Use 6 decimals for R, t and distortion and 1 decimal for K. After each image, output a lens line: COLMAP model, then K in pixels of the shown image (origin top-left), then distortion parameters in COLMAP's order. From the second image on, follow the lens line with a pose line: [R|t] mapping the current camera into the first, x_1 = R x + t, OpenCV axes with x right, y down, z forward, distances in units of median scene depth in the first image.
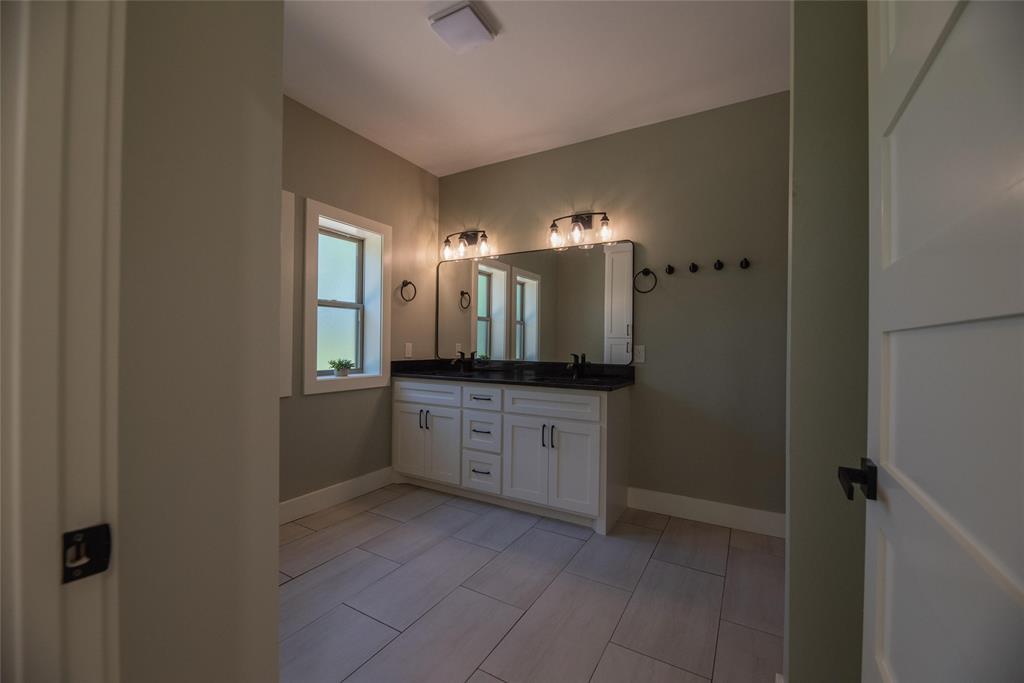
lens RADIAL K [[412.0, 0, 515.9], [0, 412.0, 344.0], [0, 0, 1]] dist [0.001830, 0.000038]
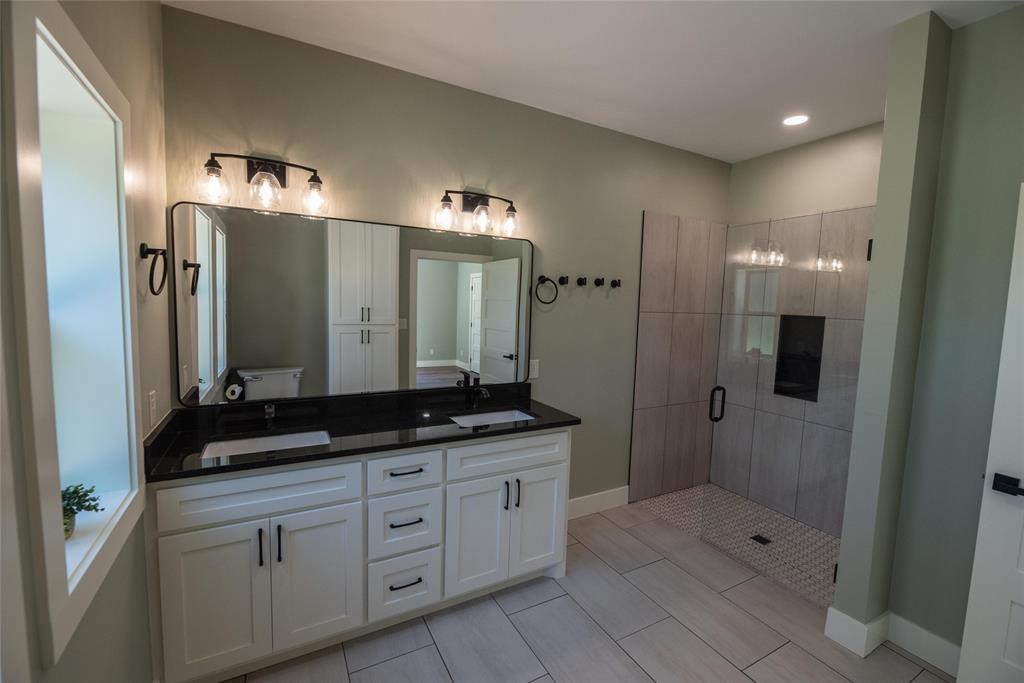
lens RADIAL K [[434.0, 0, 509.6], [0, 434.0, 342.1], [0, 0, 1]] dist [-0.003117, -0.000143]
pose [[0.518146, -0.074934, 0.852003, -0.534653], [-0.024711, 0.994427, 0.102489, -0.129696], [-0.854935, -0.074158, 0.513407, 0.542189]]
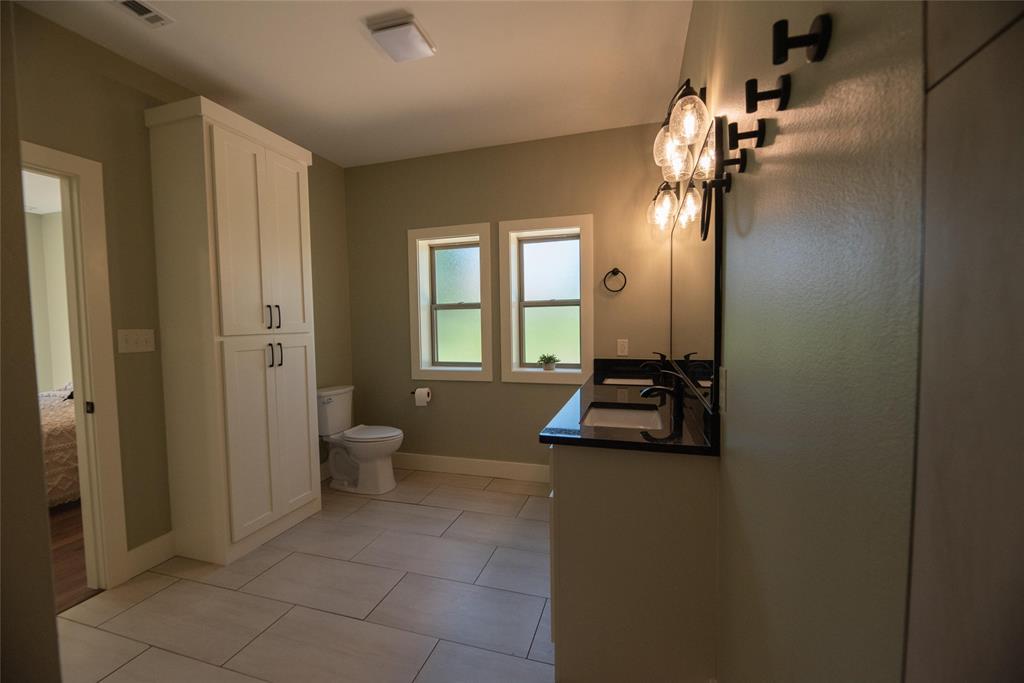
lens RADIAL K [[412.0, 0, 512.3], [0, 412.0, 341.9], [0, 0, 1]] dist [0.001830, 0.000038]
pose [[0.229634, 0.032207, -0.972744, 0.635810], [0.015273, 0.999210, 0.036689, -0.038633], [0.973157, -0.023282, 0.228961, 0.678375]]
